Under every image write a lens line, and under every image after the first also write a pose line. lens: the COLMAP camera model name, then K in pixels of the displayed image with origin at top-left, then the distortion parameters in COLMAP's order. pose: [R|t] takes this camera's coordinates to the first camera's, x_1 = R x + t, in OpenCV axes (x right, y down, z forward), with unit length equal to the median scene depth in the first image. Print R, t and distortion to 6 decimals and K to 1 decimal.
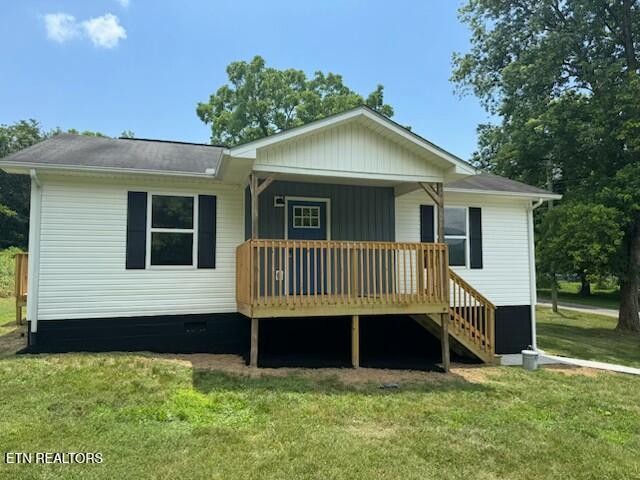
lens RADIAL K [[461.4, 0, 319.2], [0, 461.4, 244.1], [0, 0, 1]] dist [0.024897, -0.018540]
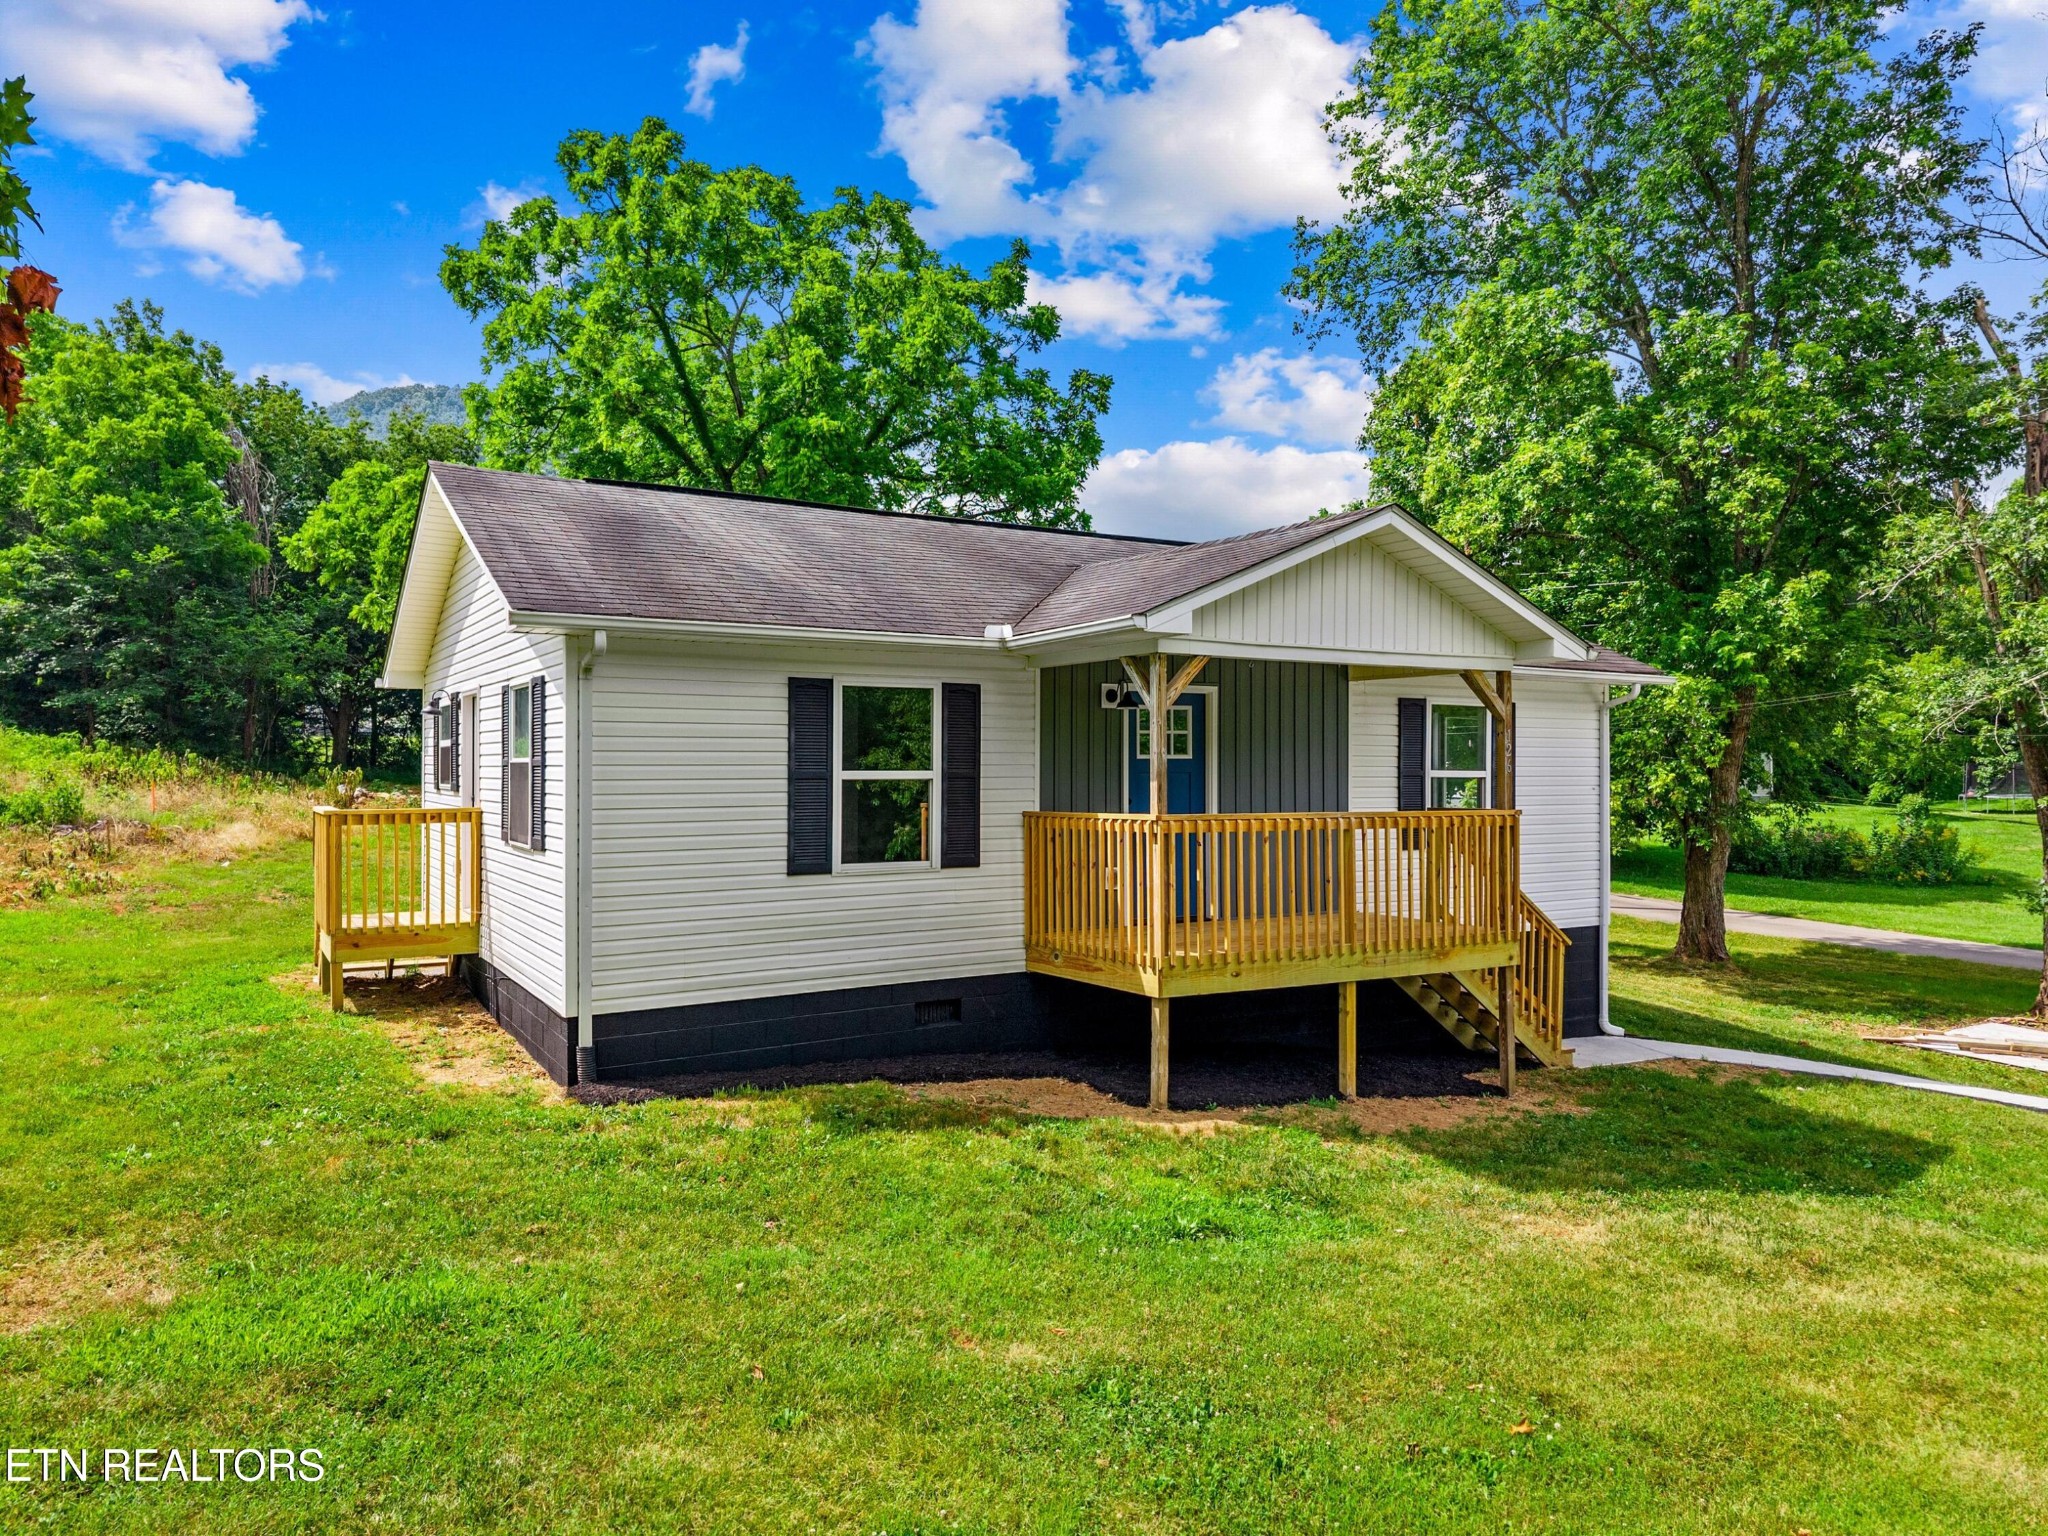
lens RADIAL K [[1426.4, 0, 1025.2], [0, 1426.4, 770.4], [0, 0, 1]] dist [0.014201, -0.007143]
pose [[0.971092, 0.005736, 0.238637, -0.484686], [-0.022419, 0.997484, 0.067254, -0.115796], [-0.237650, -0.070660, 0.968777, -0.209513]]
